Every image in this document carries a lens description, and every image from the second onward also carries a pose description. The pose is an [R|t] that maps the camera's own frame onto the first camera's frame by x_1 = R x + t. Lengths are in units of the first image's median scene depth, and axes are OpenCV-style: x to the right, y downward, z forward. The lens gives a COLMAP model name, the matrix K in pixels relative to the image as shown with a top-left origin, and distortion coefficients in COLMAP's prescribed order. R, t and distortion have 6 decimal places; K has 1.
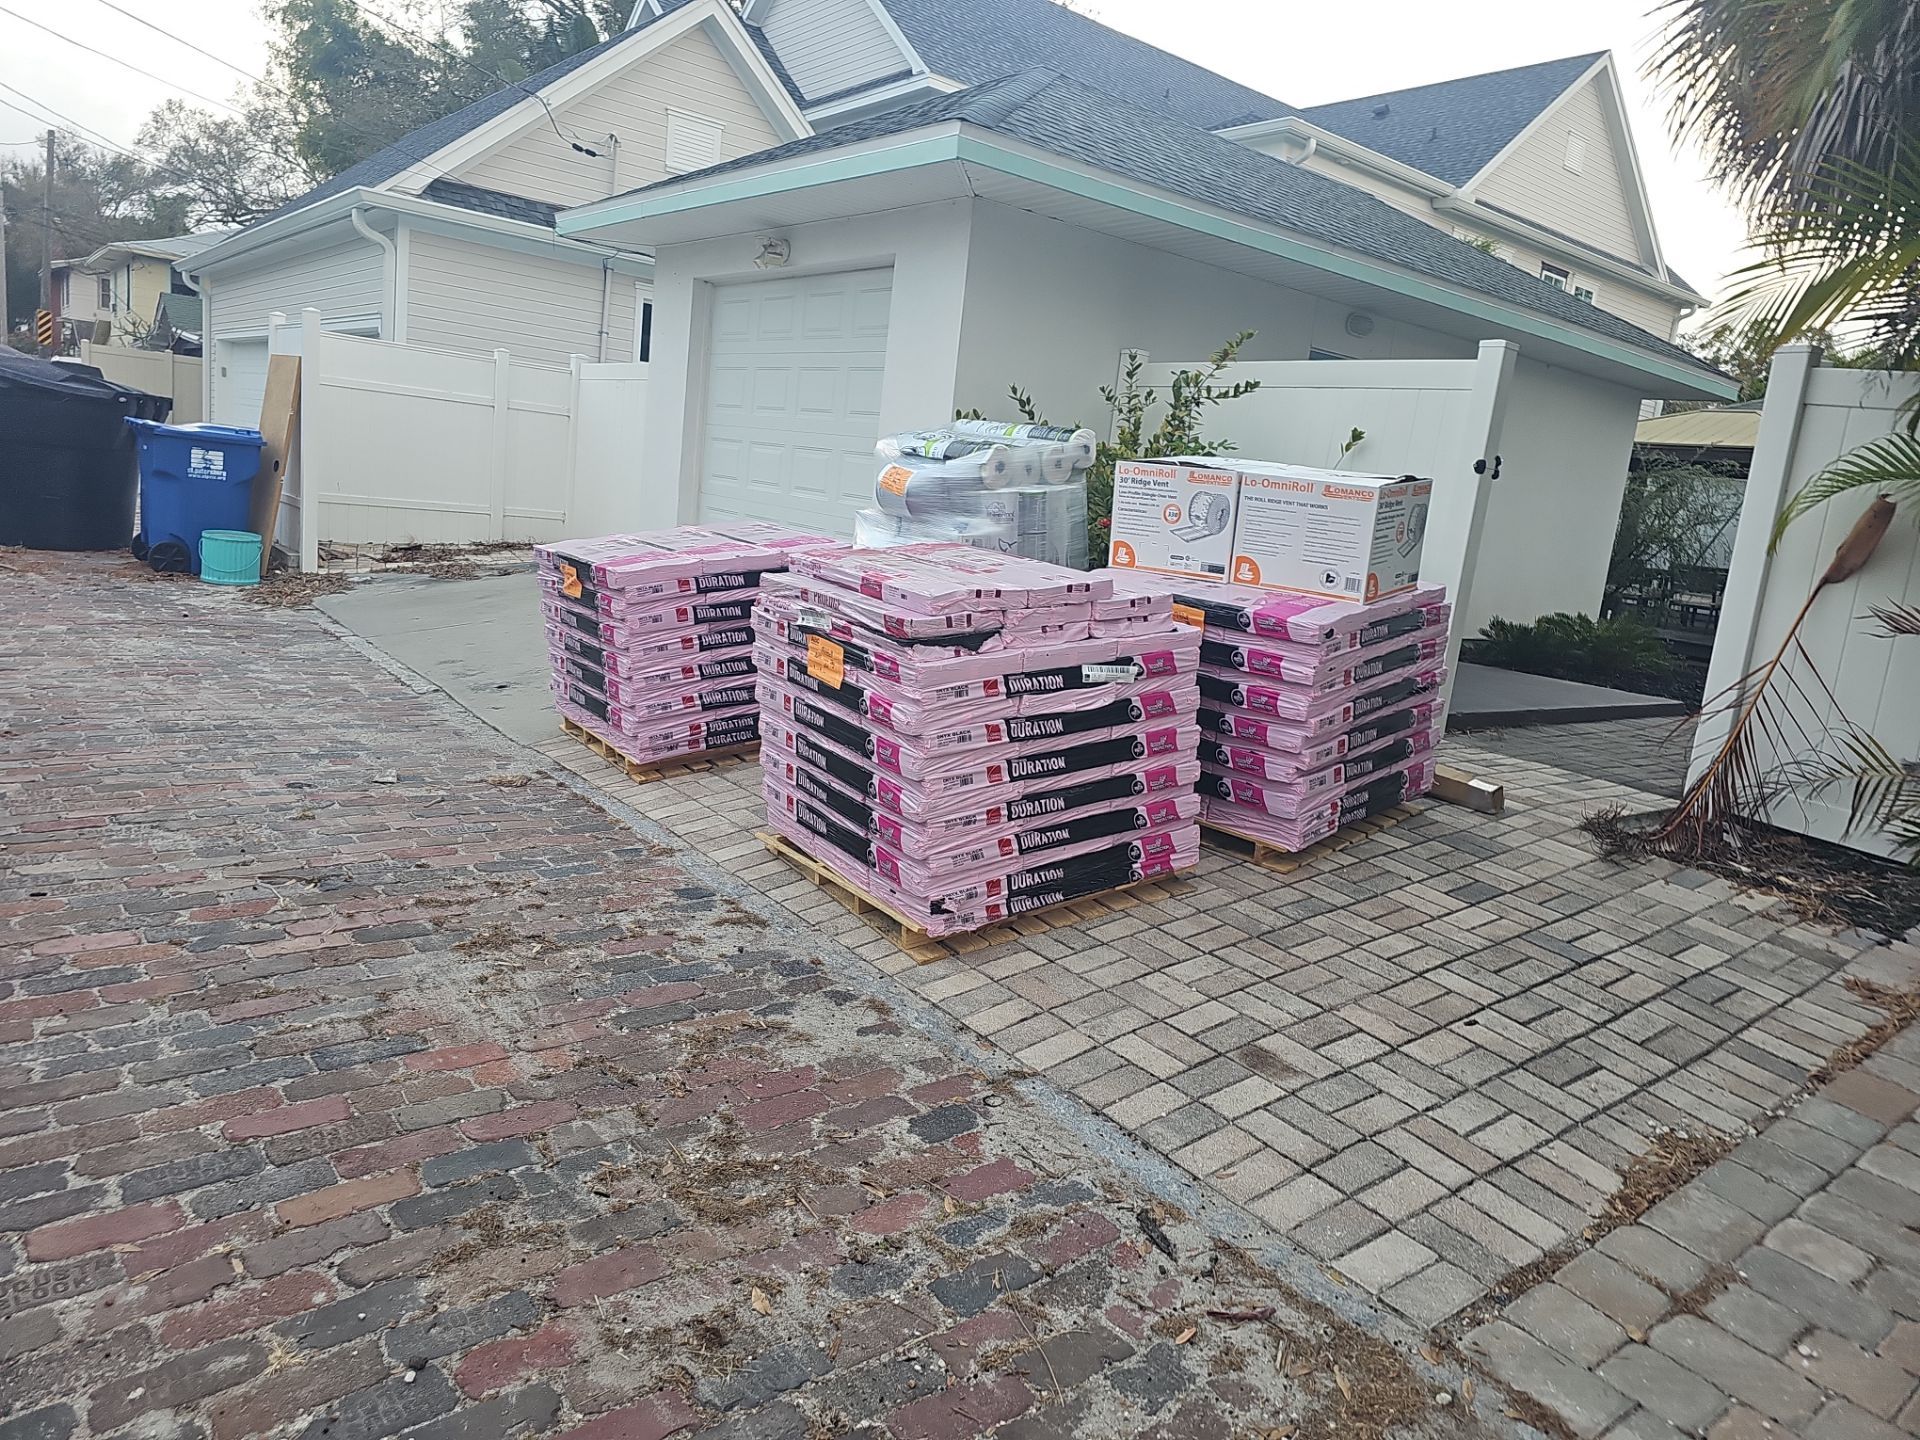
lens RADIAL K [[1266.9, 0, 958.8], [0, 1266.9, 713.8], [0, 0, 1]] dist [0.063397, -0.047470]
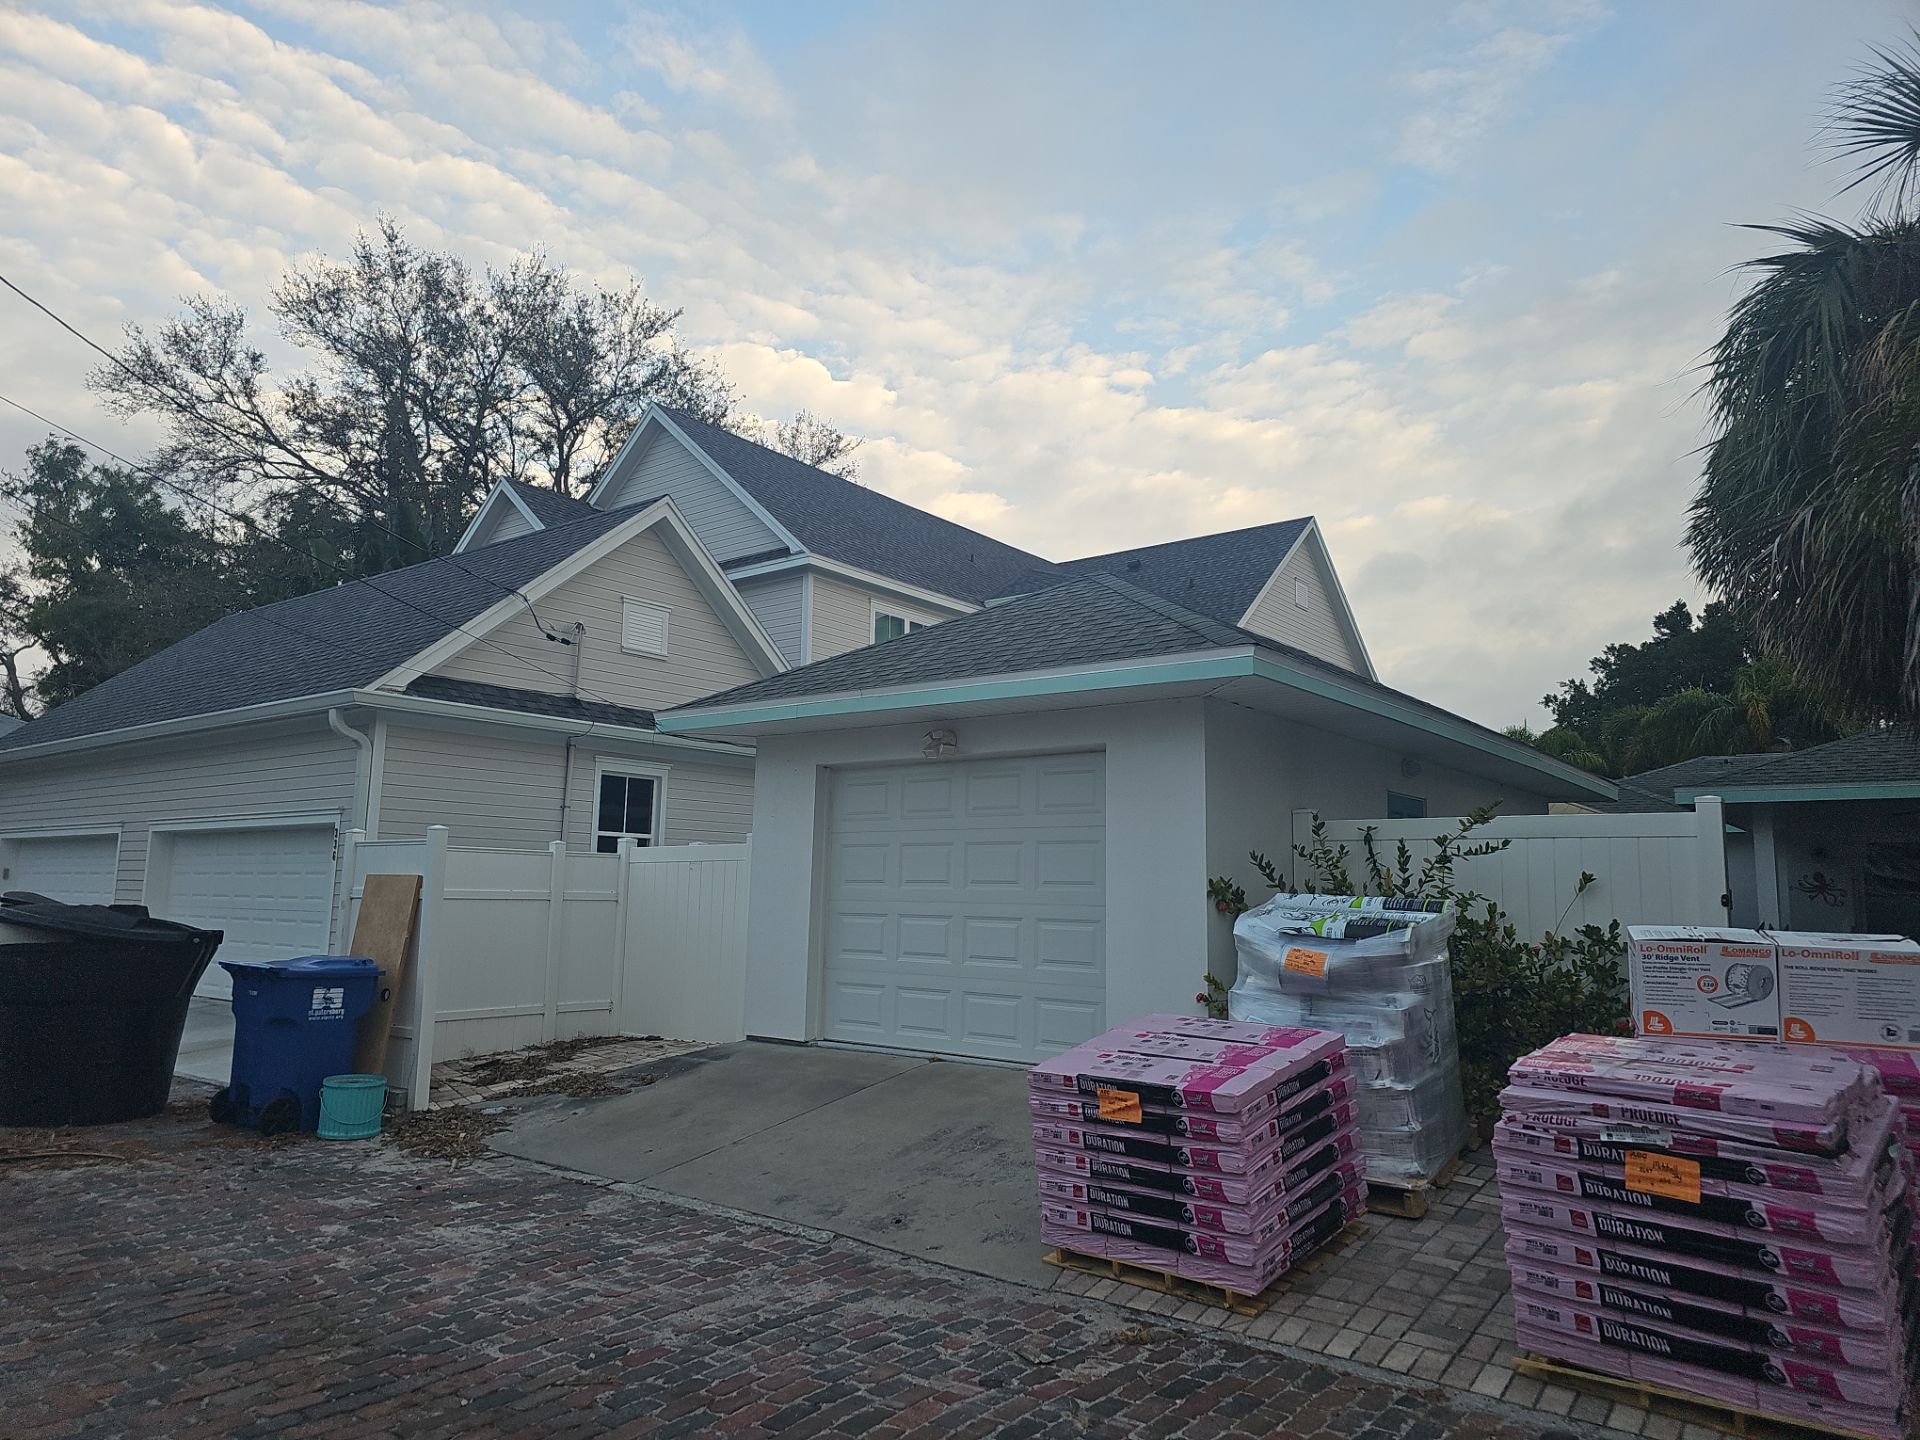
lens RADIAL K [[1266.9, 0, 951.1], [0, 1266.9, 733.2], [0, 0, 1]] dist [0.063397, -0.047470]
pose [[0.967565, -0.060518, 0.245265, -0.860638], [0.129136, 0.952933, -0.274304, -0.163216], [-0.217120, 0.297080, 0.929840, 0.012611]]
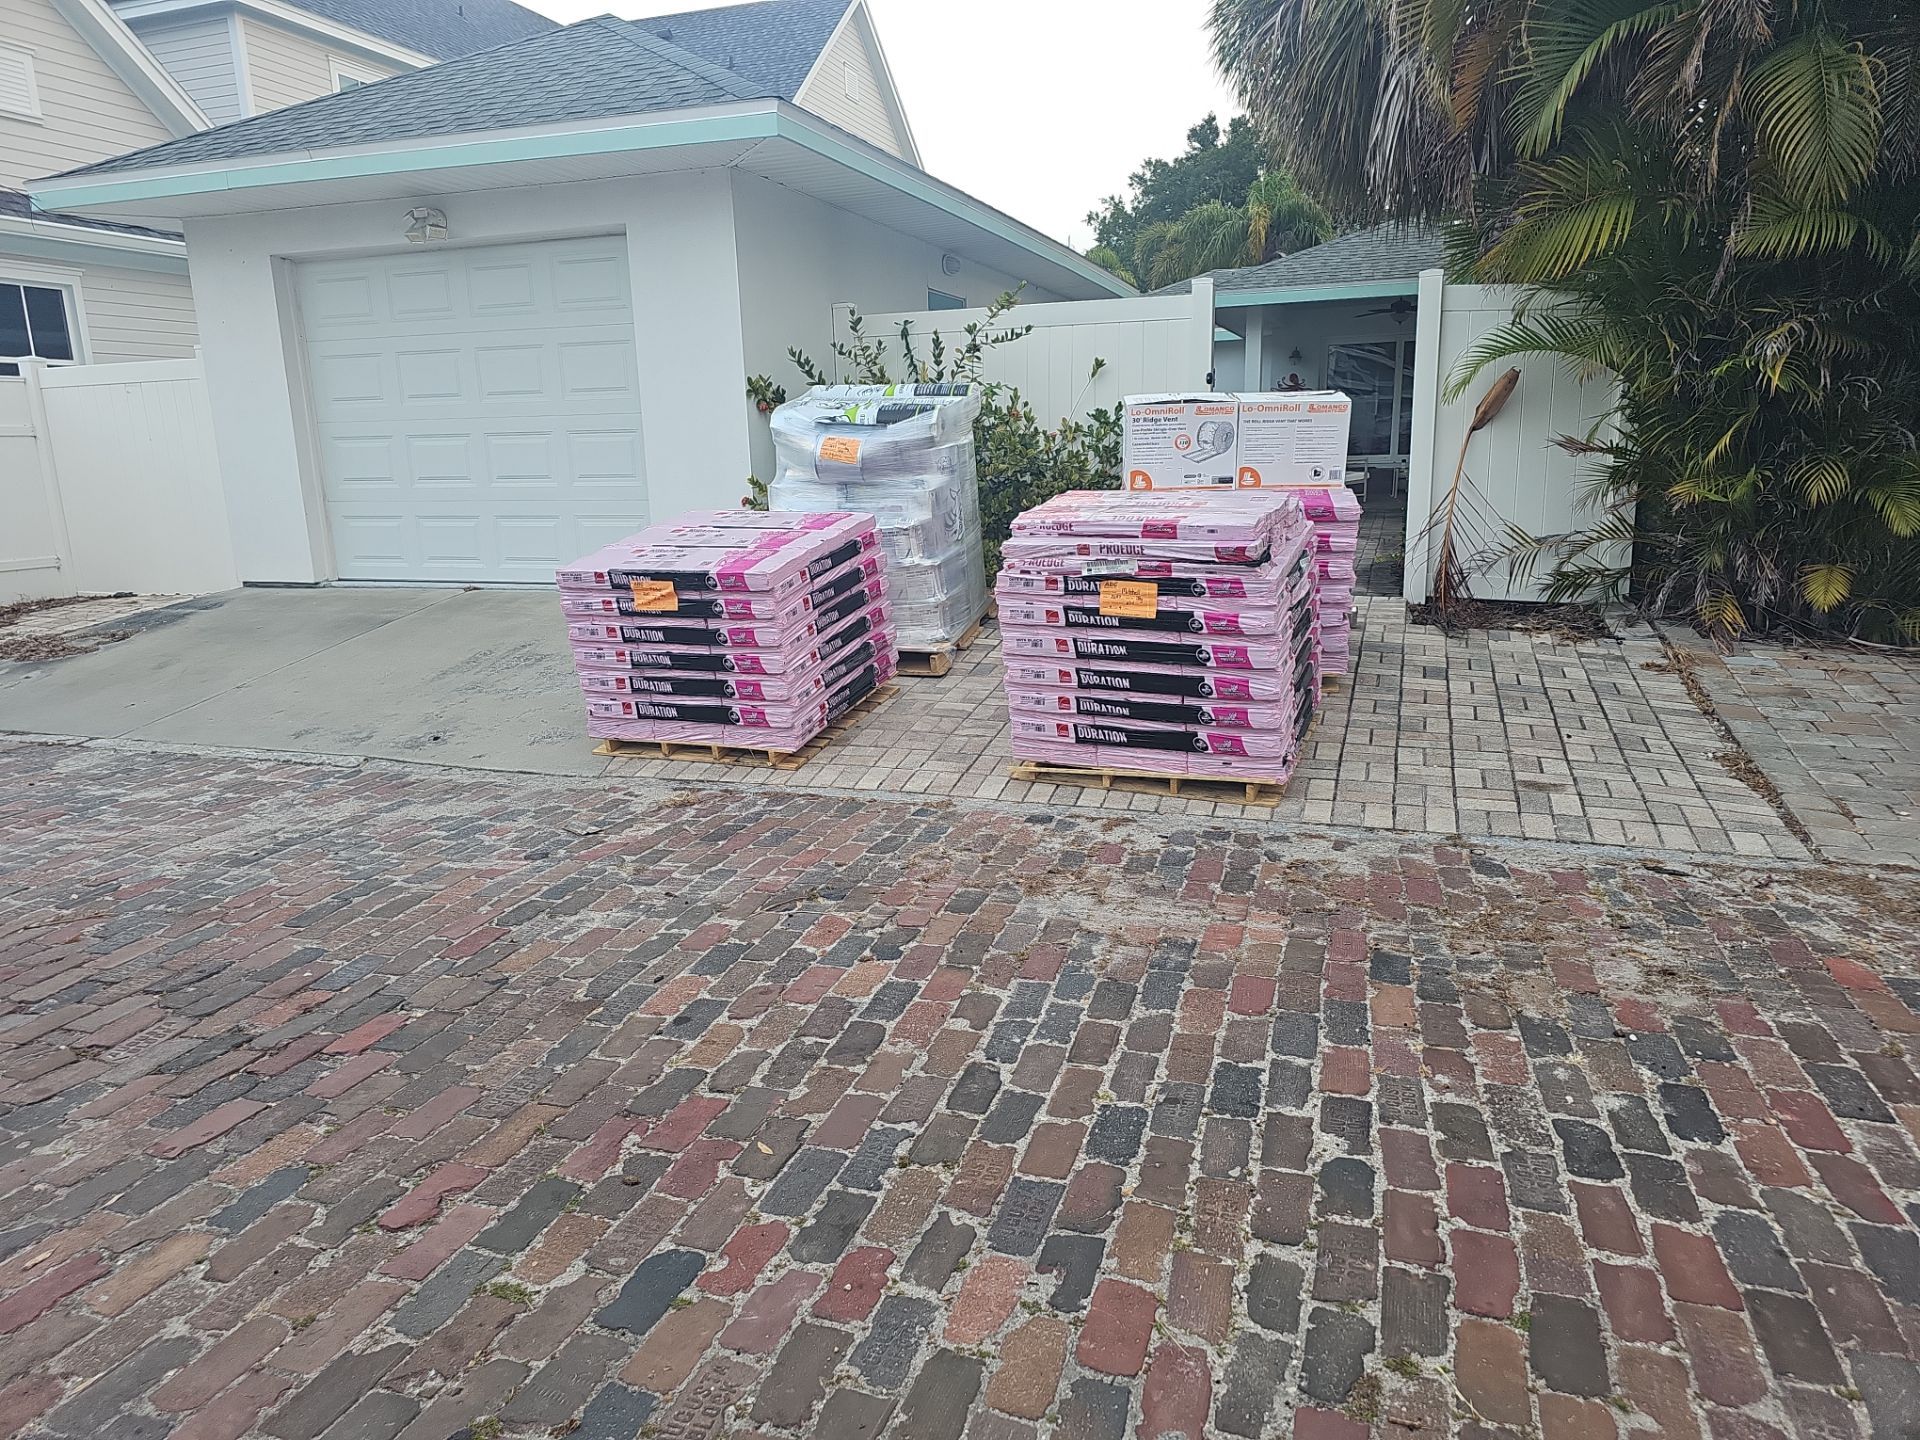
lens RADIAL K [[1266.9, 0, 967.4], [0, 1266.9, 730.3], [0, 0, 1]] dist [0.063397, -0.047470]
pose [[0.828157, -0.249745, 0.501780, -0.814952], [0.214250, 0.968311, 0.128340, -0.101364], [-0.517931, 0.001220, 0.855422, 0.035936]]
